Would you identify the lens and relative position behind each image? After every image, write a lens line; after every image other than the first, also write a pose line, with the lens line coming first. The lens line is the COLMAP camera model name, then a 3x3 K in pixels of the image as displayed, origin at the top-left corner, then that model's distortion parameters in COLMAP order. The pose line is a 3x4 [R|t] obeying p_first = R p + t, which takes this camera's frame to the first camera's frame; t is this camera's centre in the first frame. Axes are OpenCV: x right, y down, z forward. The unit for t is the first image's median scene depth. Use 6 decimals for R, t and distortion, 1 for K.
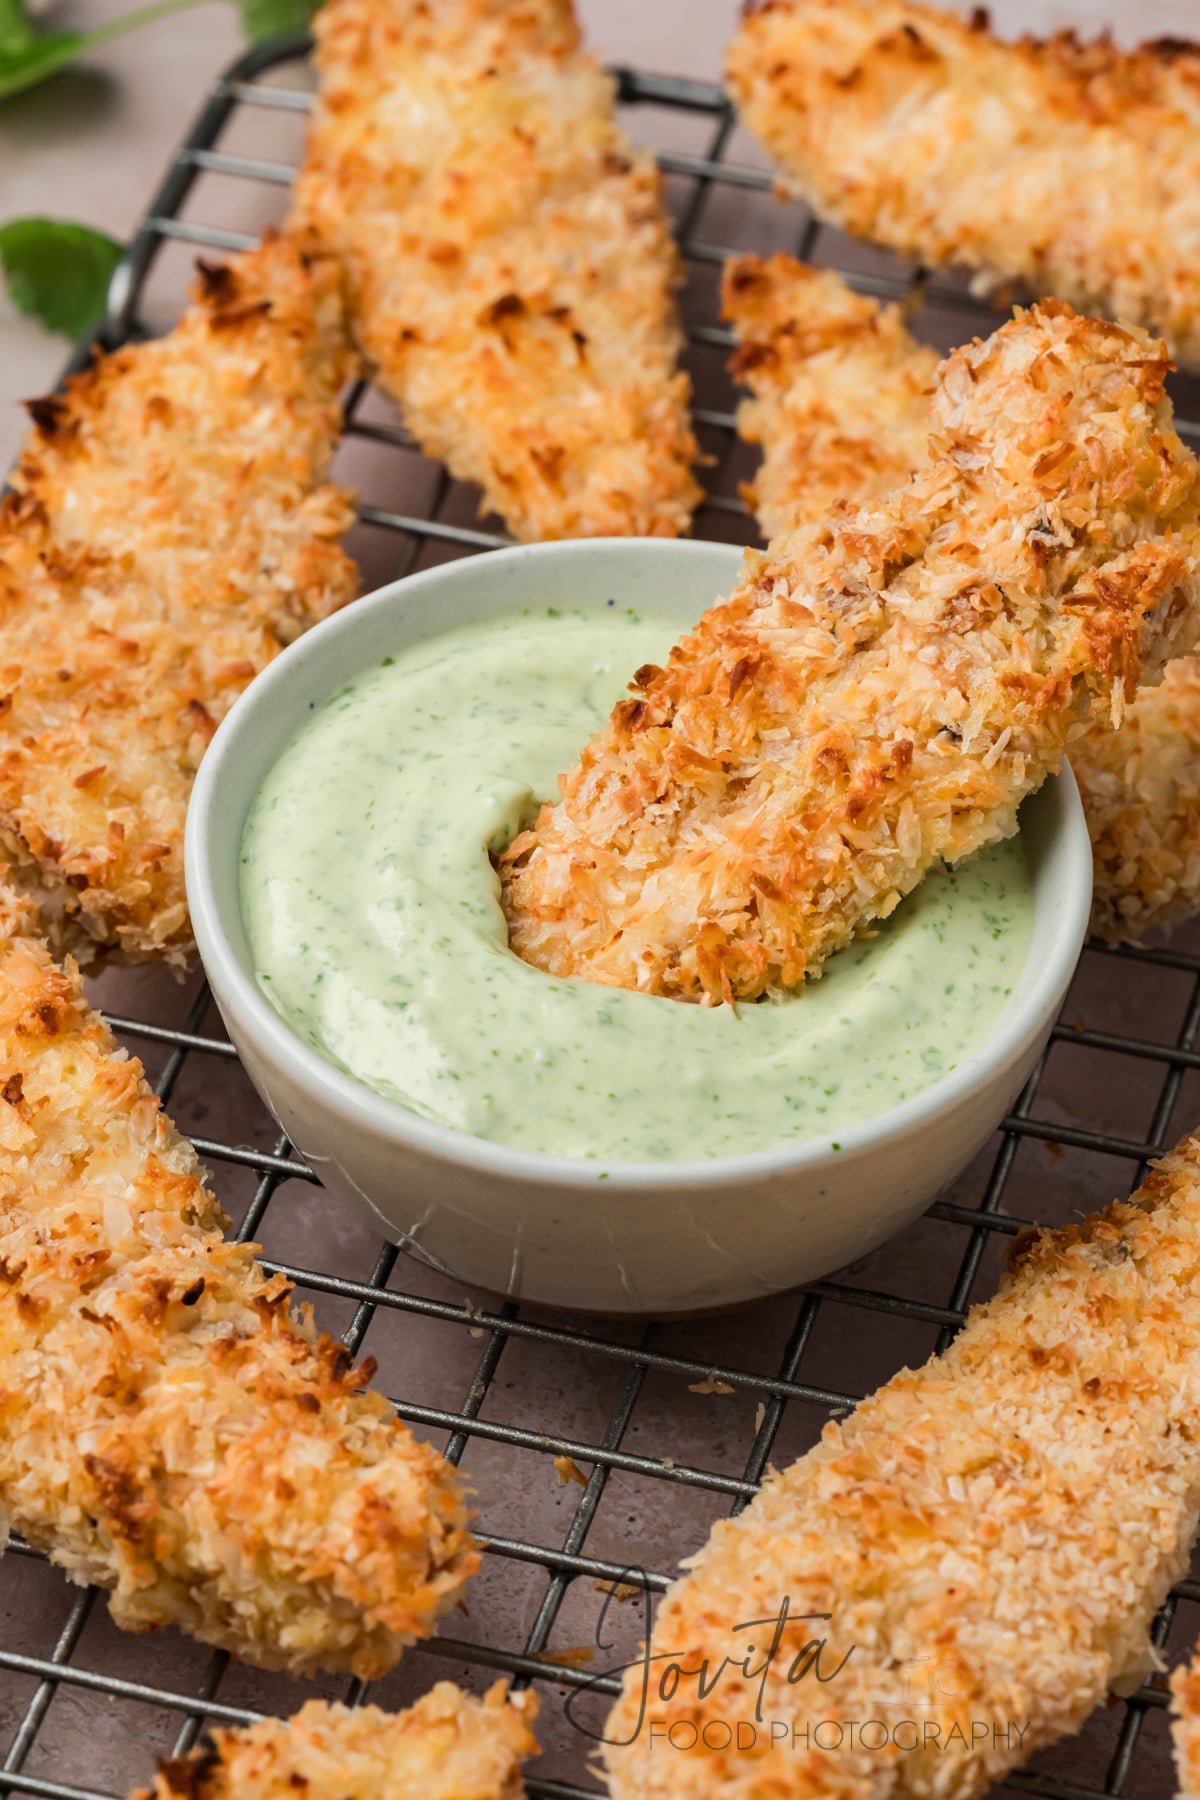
lens RADIAL K [[6454.9, 0, 603.8], [0, 6454.9, 738.2], [0, 0, 1]] dist [-0.071164, 1.090315]
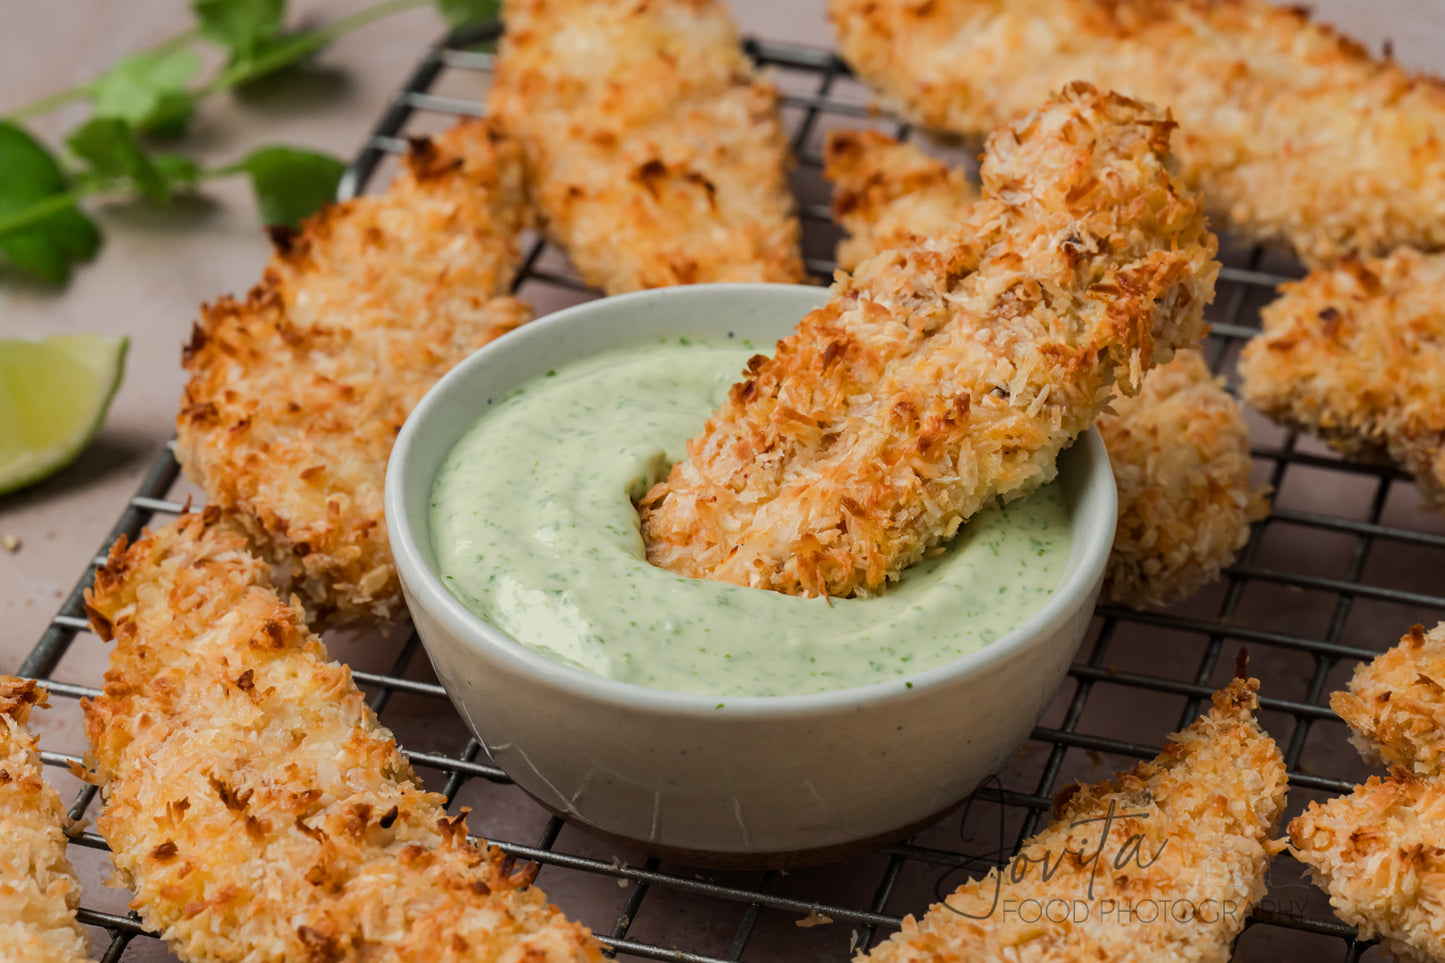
lens RADIAL K [[5181.9, 0, 722.5], [0, 5181.9, 481.5], [0, 0, 1]] dist [-0.071164, 1.090315]
pose [[0.999834, -0.010611, -0.014782, 0.014595], [0.008337, 0.989221, -0.146194, 0.160542], [0.016174, 0.146046, 0.989146, 0.014913]]
